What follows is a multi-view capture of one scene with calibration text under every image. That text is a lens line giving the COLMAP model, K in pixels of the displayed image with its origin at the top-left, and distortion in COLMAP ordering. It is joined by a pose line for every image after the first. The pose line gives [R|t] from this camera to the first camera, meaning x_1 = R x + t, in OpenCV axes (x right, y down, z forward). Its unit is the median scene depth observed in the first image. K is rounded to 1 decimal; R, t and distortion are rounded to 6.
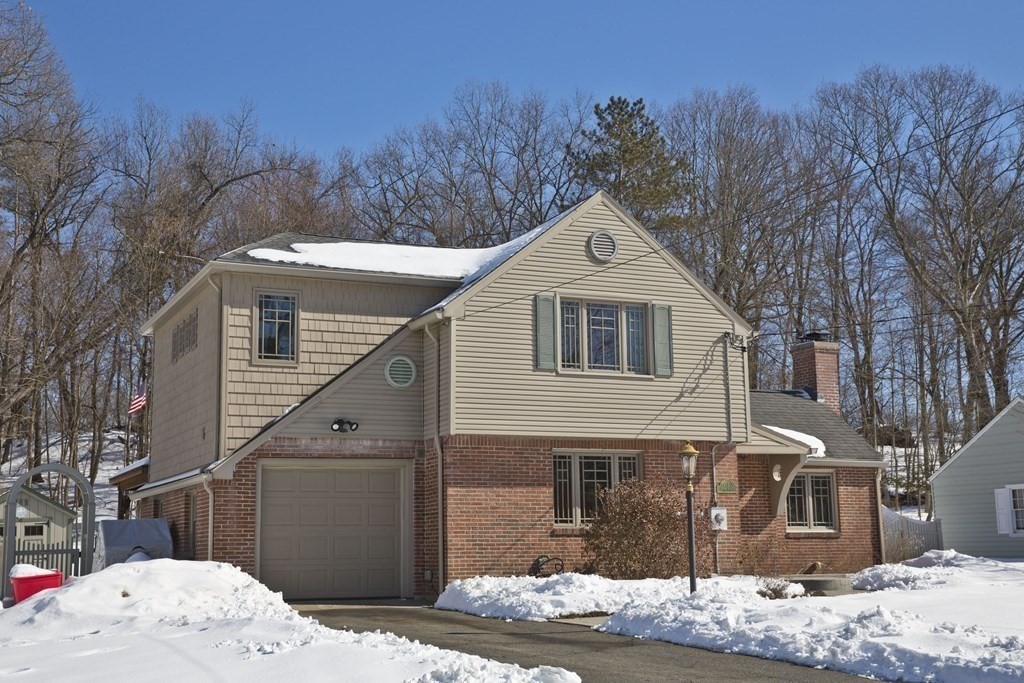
lens RADIAL K [[1315.6, 0, 511.4], [0, 1315.6, 343.0], [0, 0, 1]] dist [0.072468, 0.000000]
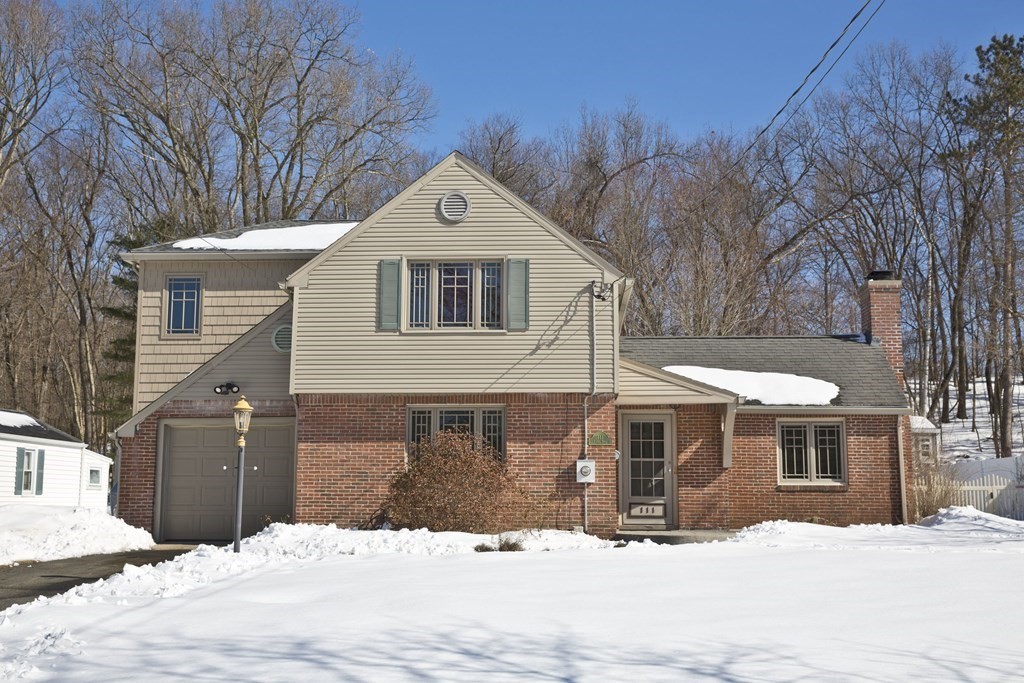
lens RADIAL K [[1153.7, 0, 512.1], [0, 1153.7, 340.0], [0, 0, 1]] dist [0.052570, 0.000000]
pose [[0.883634, -0.047729, -0.465740, 0.525033], [0.059517, 0.998171, 0.010628, 0.023430], [0.464381, -0.037110, 0.884858, 0.220369]]
